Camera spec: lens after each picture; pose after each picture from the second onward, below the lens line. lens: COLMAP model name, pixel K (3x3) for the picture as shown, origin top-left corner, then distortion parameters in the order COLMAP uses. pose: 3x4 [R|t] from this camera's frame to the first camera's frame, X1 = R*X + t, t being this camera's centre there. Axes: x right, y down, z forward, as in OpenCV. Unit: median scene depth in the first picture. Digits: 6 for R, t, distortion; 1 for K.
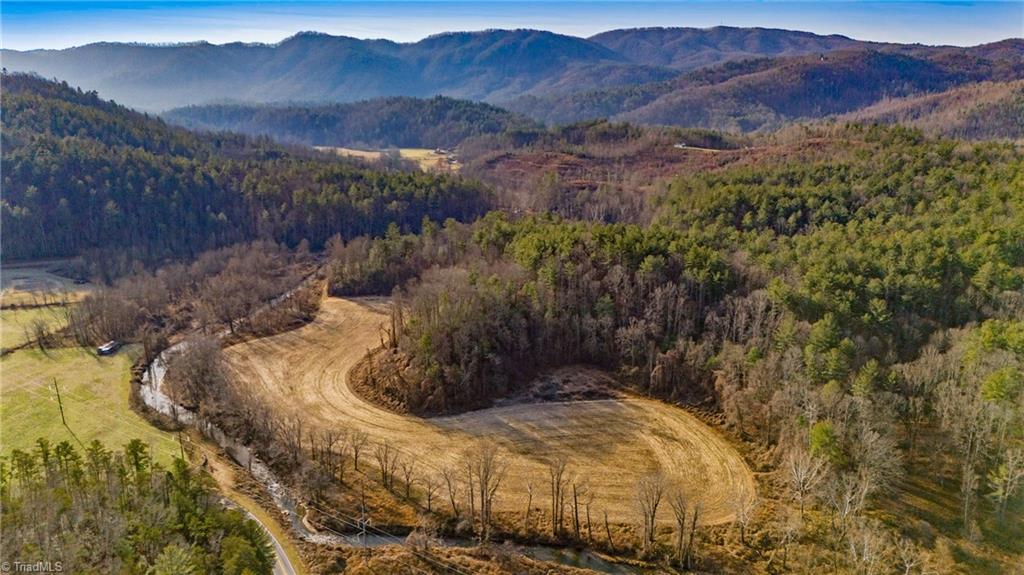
lens RADIAL K [[754.3, 0, 515.5], [0, 754.3, 289.6], [0, 0, 1]] dist [0.119499, -0.119158]
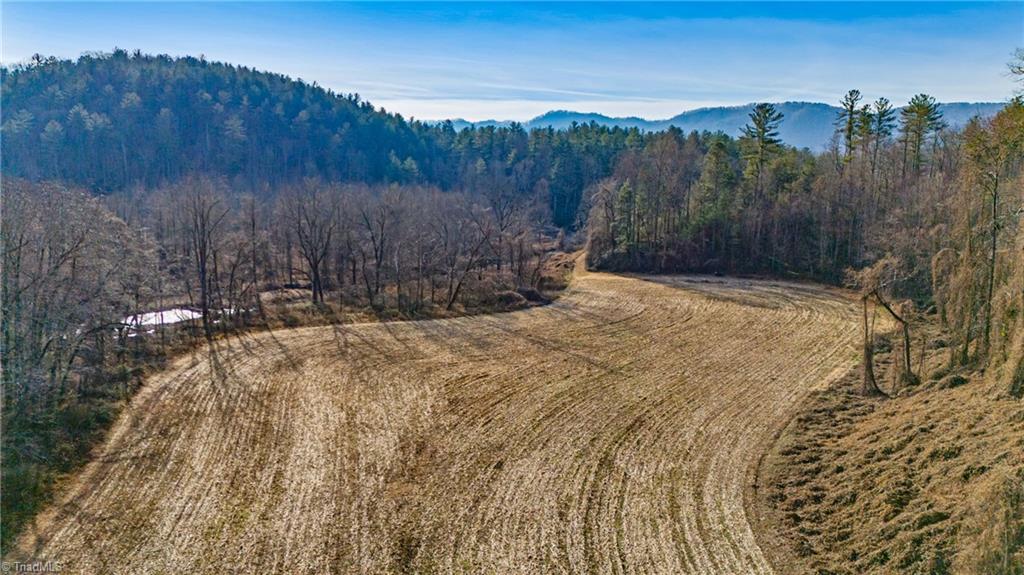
lens RADIAL K [[754.3, 0, 515.5], [0, 754.3, 289.6], [0, 0, 1]] dist [0.119499, -0.119158]
pose [[0.954318, 0.070200, -0.290431, -0.187885], [-0.106406, 0.988131, -0.110795, 0.075239], [0.279206, 0.136637, 0.950460, 0.688415]]
